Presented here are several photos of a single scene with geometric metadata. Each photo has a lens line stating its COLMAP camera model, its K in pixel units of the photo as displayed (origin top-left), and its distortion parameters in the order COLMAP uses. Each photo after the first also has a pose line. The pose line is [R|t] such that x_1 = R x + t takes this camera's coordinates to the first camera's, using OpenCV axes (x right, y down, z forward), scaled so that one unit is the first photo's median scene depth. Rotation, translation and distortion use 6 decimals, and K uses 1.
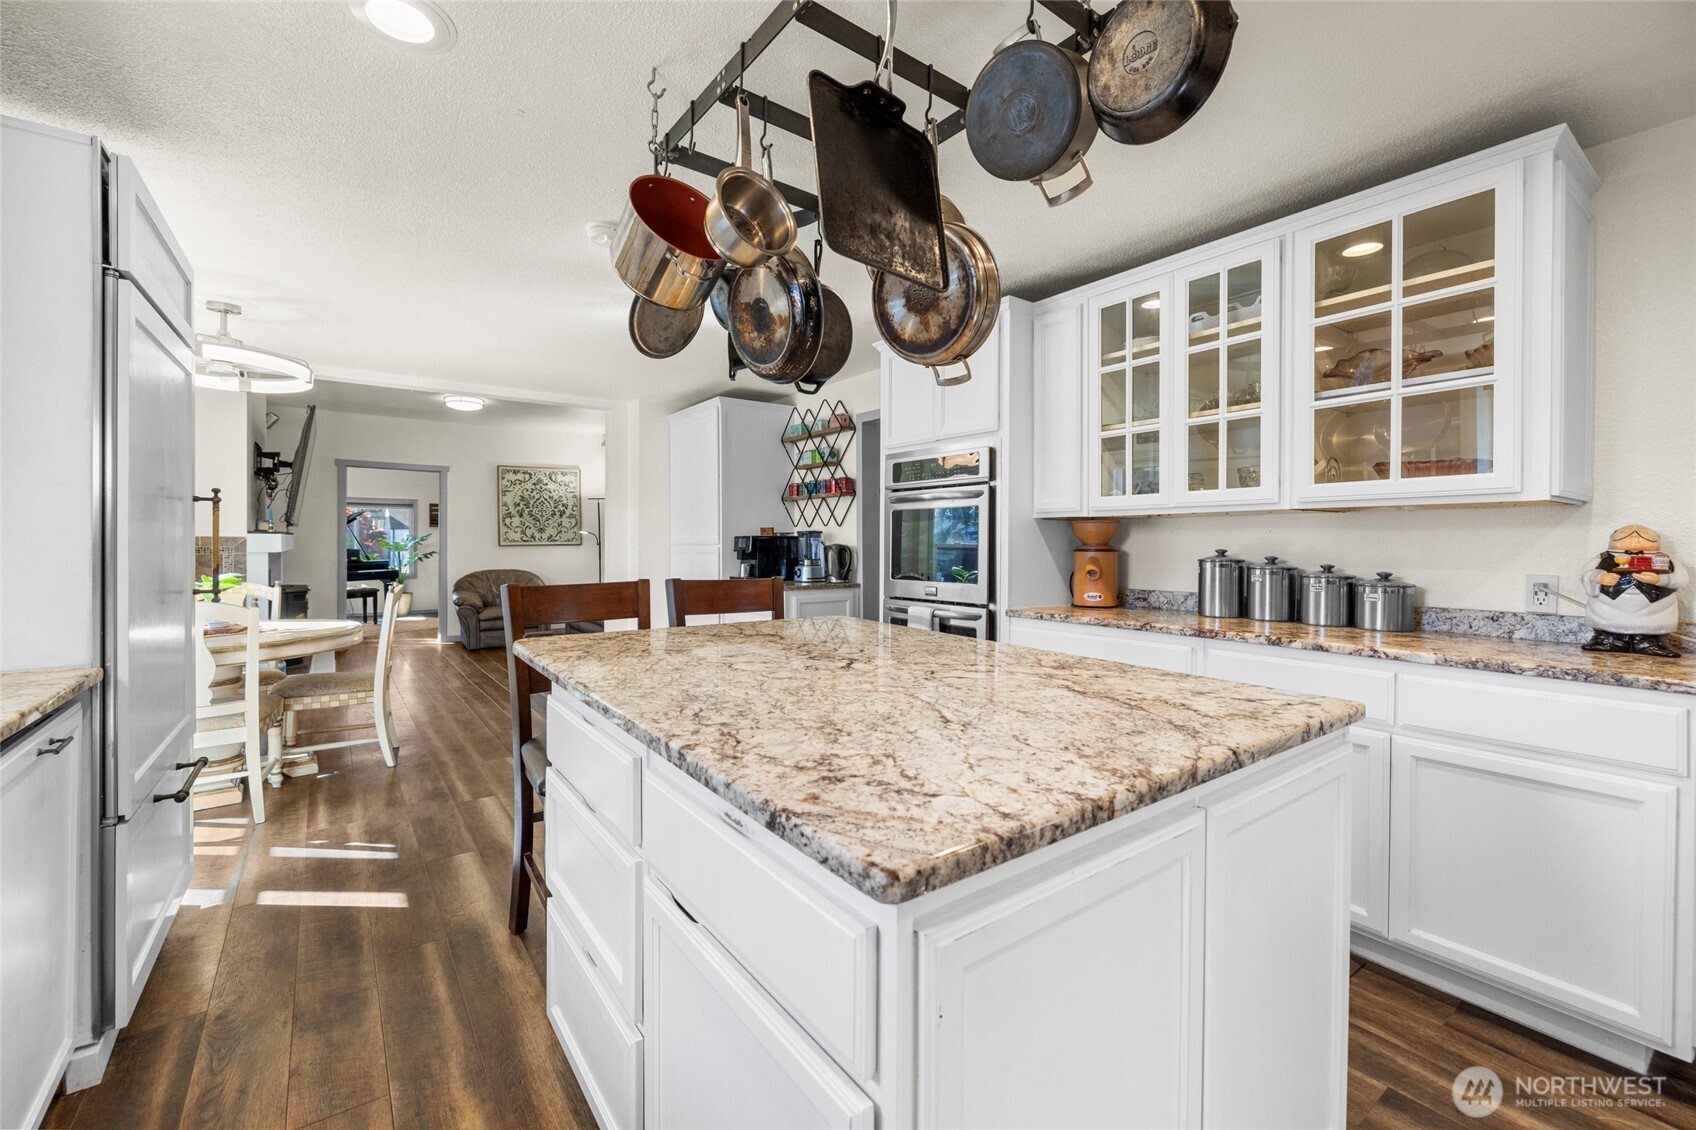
lens RADIAL K [[716.3, 0, 847.2], [0, 716.3, 541.2], [0, 0, 1]] dist [-0.004653, -0.000944]
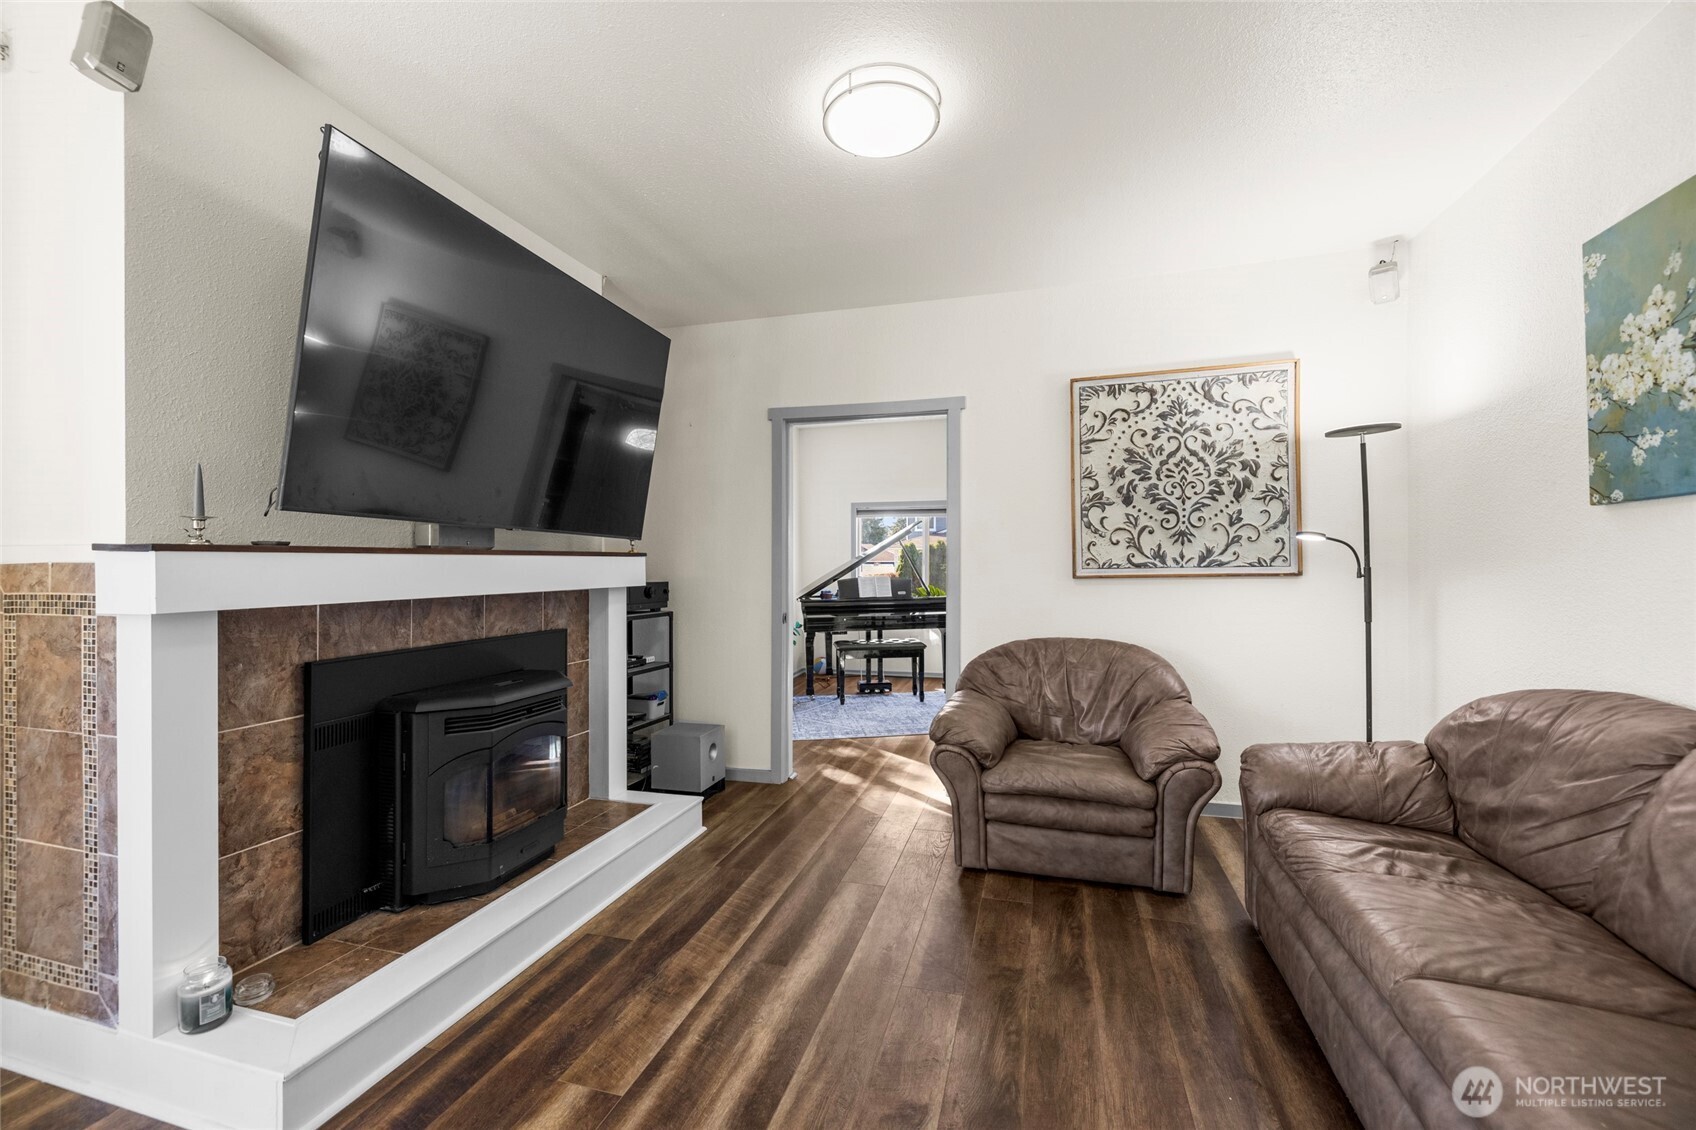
lens RADIAL K [[716.3, 0, 821.3], [0, 716.3, 568.7], [0, 0, 1]] dist [-0.004653, -0.000944]
pose [[0.596589, 0.000382, -0.802547, -0.873730], [0.006466, 0.999965, 0.005282, -0.005876], [0.802521, -0.008341, 0.596566, 2.280767]]
